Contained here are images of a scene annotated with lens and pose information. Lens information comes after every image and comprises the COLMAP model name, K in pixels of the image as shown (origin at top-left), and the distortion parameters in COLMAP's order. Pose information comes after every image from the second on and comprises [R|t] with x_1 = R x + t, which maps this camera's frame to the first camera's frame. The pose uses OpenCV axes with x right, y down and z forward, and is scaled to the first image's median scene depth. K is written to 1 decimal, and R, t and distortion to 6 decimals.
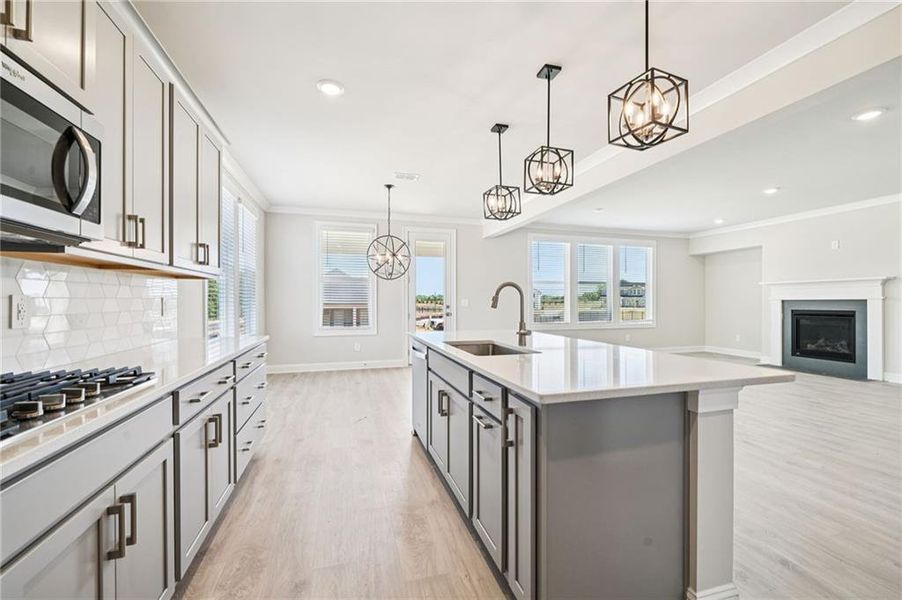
lens RADIAL K [[367.9, 0, 451.0], [0, 367.9, 300.0], [0, 0, 1]] dist [0.002346, 0.000424]
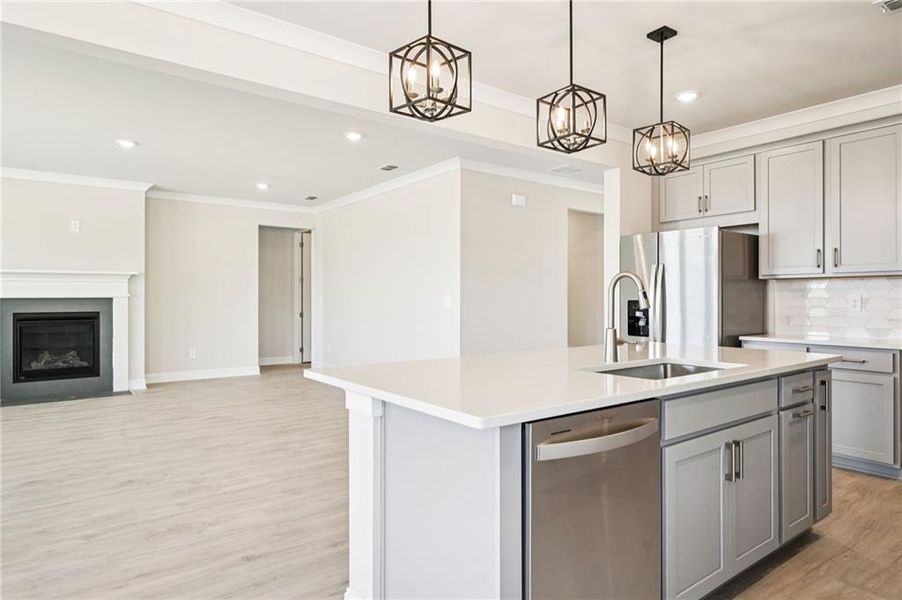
lens RADIAL K [[538.7, 0, 451.0], [0, 538.7, 300.0], [0, 0, 1]] dist [-0.002078, 0.000551]
pose [[-0.344501, -0.001447, 0.938785, -0.253462], [-0.001830, 0.999998, 0.000870, 0.001358], [-0.938784, -0.001419, -0.344503, 0.623765]]
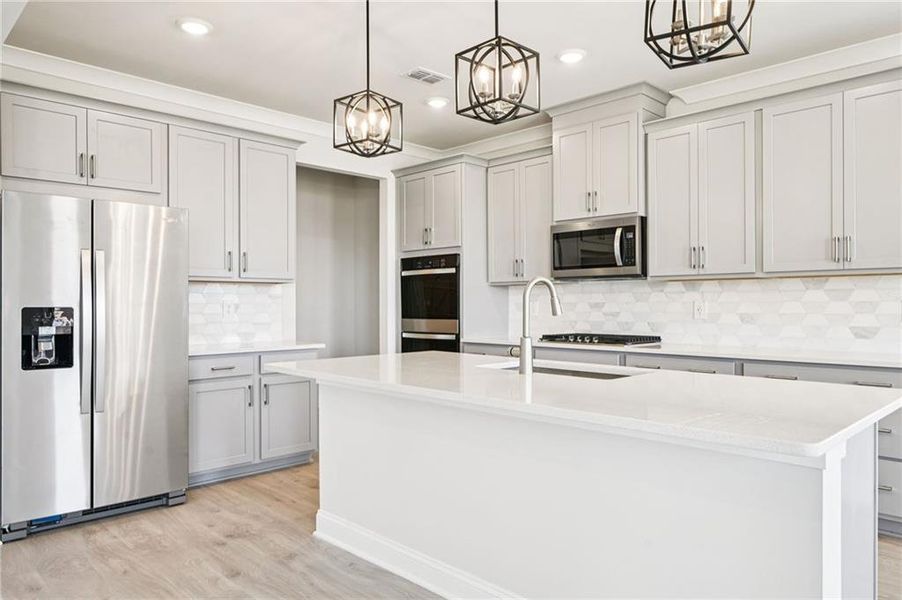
lens RADIAL K [[612.4, 0, 451.0], [0, 612.4, 300.0], [0, 0, 1]] dist [0.000675, 0.004024]
pose [[-0.883919, -0.003412, -0.467627, 0.299768], [0.000635, 0.999964, -0.008497, 0.001410], [0.467639, -0.007807, -0.883885, 0.718289]]
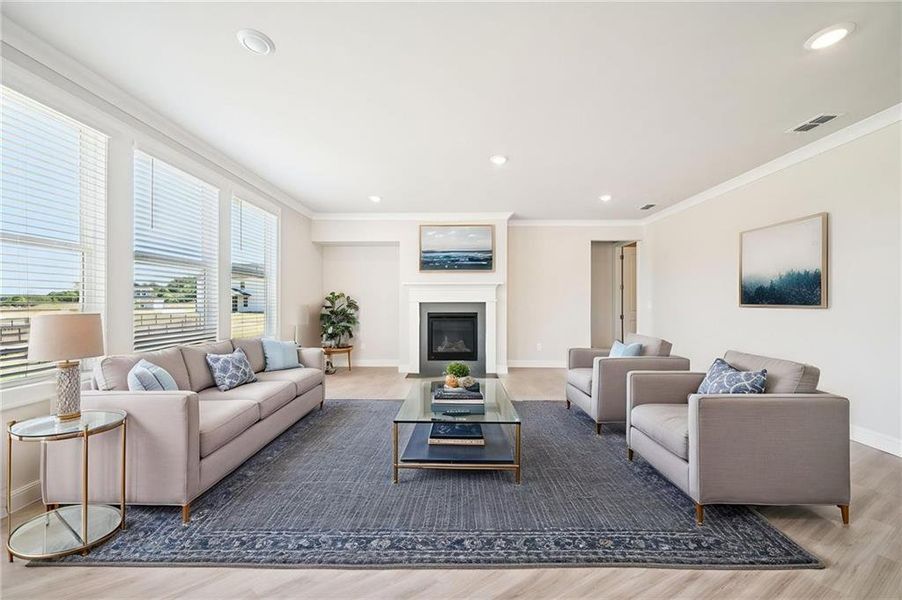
lens RADIAL K [[310.9, 0, 451.0], [0, 310.9, 300.0], [0, 0, 1]] dist [0.000015, -0.000011]
pose [[0.304236, 0.010095, 0.952543, 0.179777], [-0.004222, 0.999948, -0.009249, 0.001388], [-0.952587, -0.001208, 0.304263, 0.726149]]
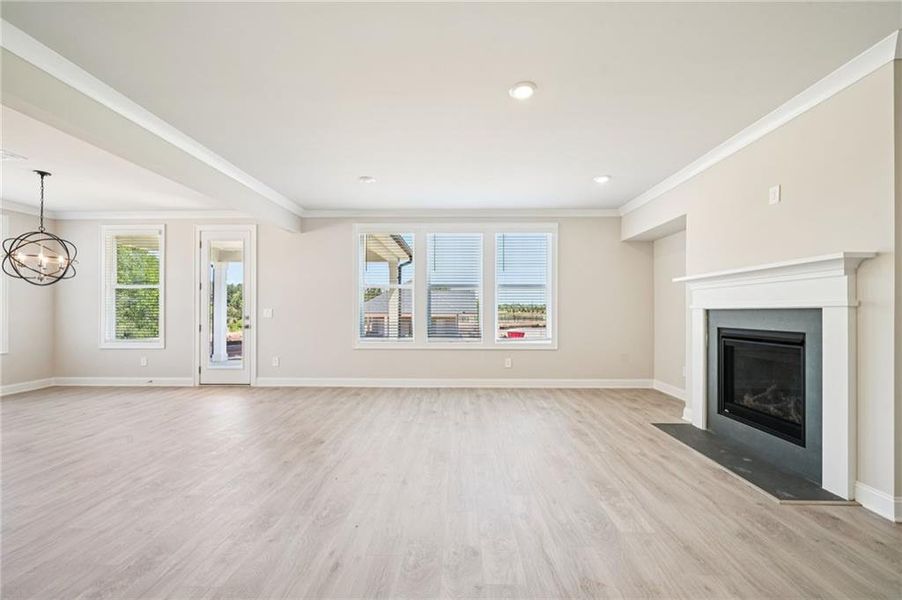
lens RADIAL K [[348.8, 0, 455.6], [0, 348.8, 308.9], [0, 0, 1]] dist [-0.002553, -0.000328]
pose [[0.953254, -0.001557, -0.302168, 0.743523], [0.001355, 0.999999, -0.000877, -0.000282], [0.302168, 0.000427, 0.953254, 0.420531]]
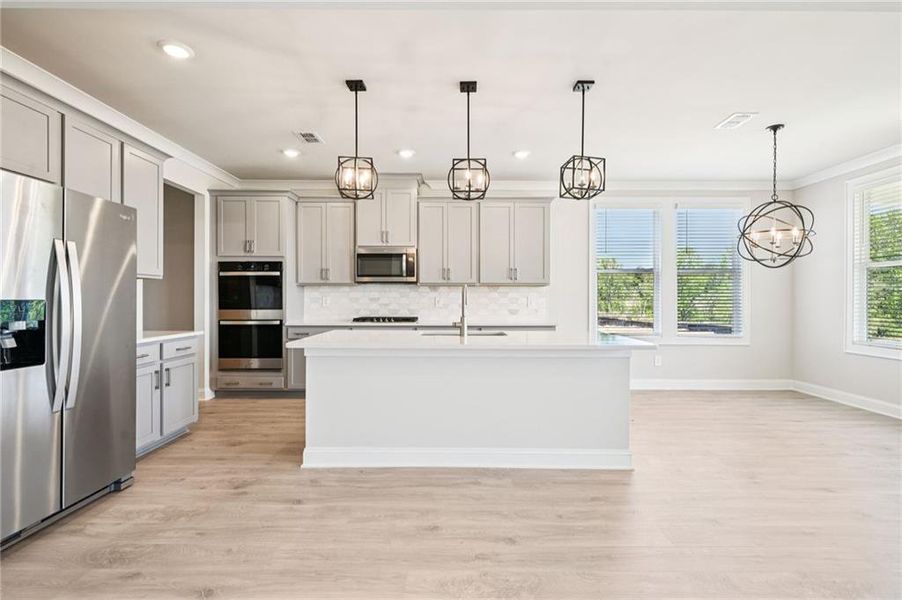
lens RADIAL K [[418.8, 0, 451.0], [0, 418.8, 300.0], [0, 0, 1]] dist [-0.001670, -0.000405]
pose [[-0.288933, 0.001014, -0.957349, 0.558576], [-0.000475, 0.999999, 0.001203, 0.001956], [0.957349, 0.000802, -0.288933, 0.518287]]
